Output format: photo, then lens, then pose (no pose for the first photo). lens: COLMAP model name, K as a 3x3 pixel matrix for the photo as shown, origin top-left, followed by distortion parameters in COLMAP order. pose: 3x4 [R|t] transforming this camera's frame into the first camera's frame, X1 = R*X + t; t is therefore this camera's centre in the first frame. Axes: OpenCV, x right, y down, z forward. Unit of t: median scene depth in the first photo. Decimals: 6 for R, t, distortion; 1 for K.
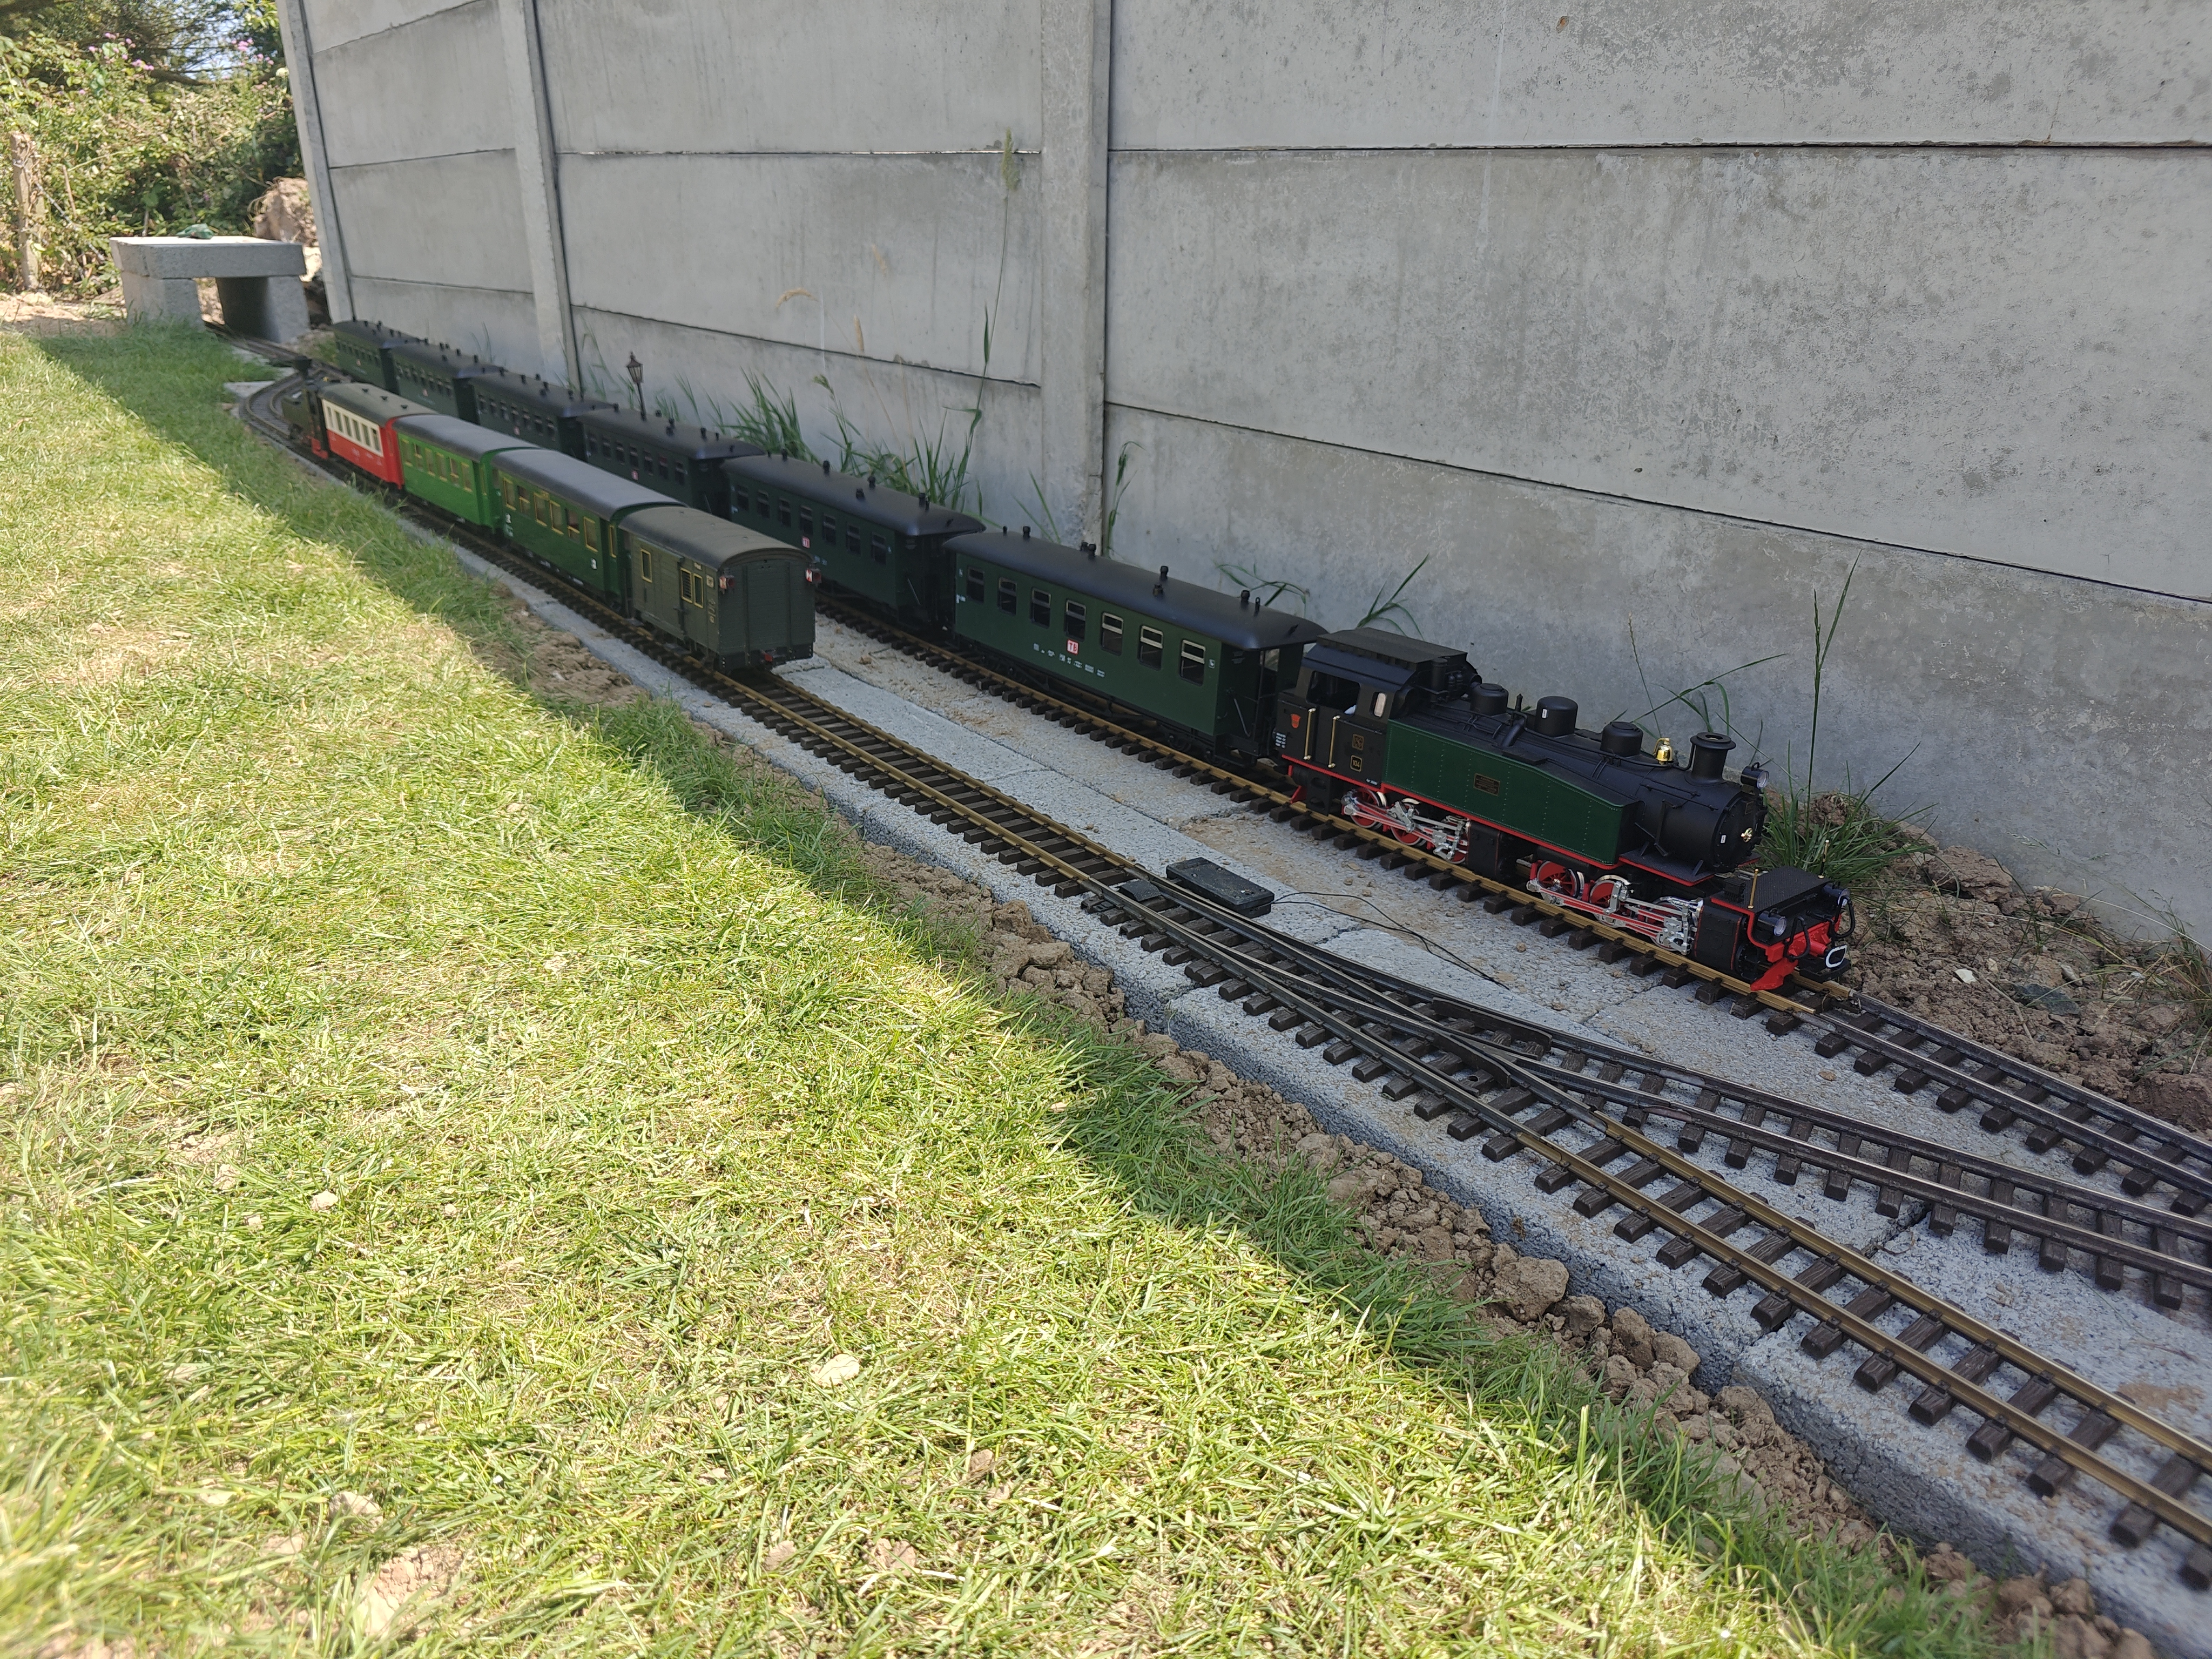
lens RADIAL K [[1530.1, 0, 1106.0], [0, 1530.1, 829.5], [0, 0, 1]] dist [0.030515, -0.042293]
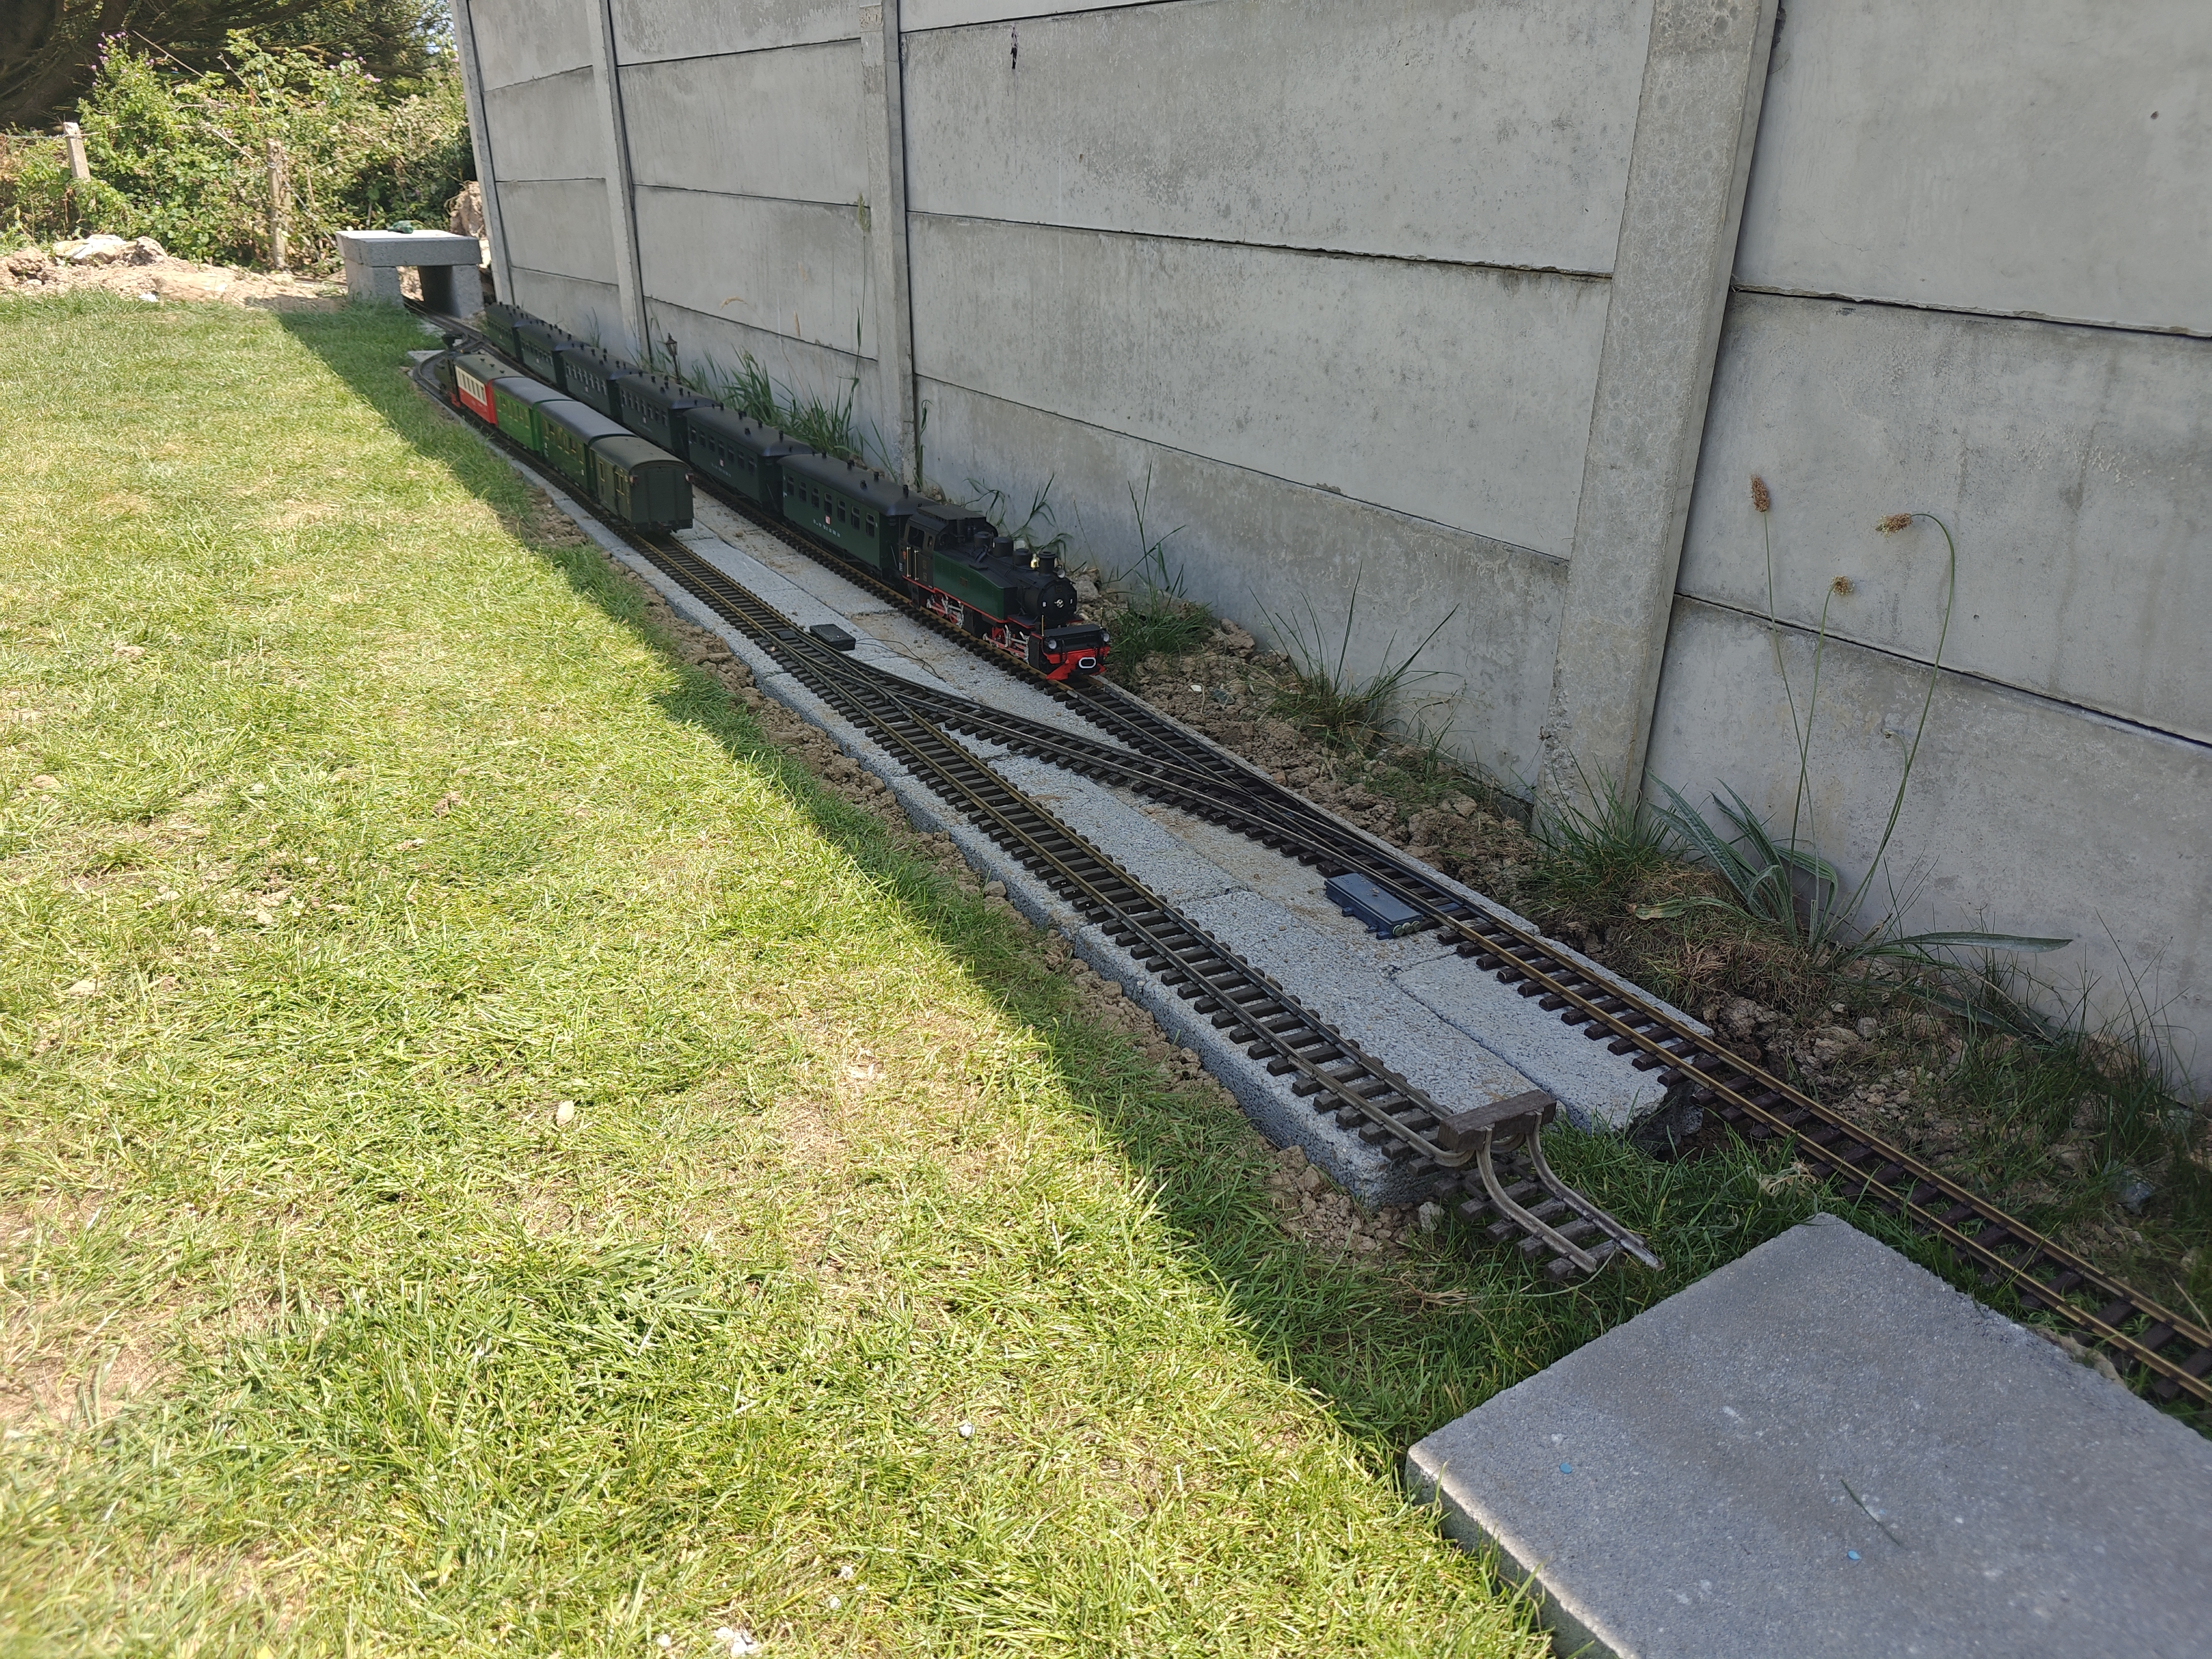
lens RADIAL K [[1534.6, 0, 1096.9], [0, 1534.6, 823.0], [0, 0, 1]] dist [0.039497, -0.062180]
pose [[0.991831, 0.043757, -0.119818, 0.400855], [-0.041744, 0.998943, 0.019260, 0.137379], [0.120534, -0.014101, 0.992609, -0.528800]]
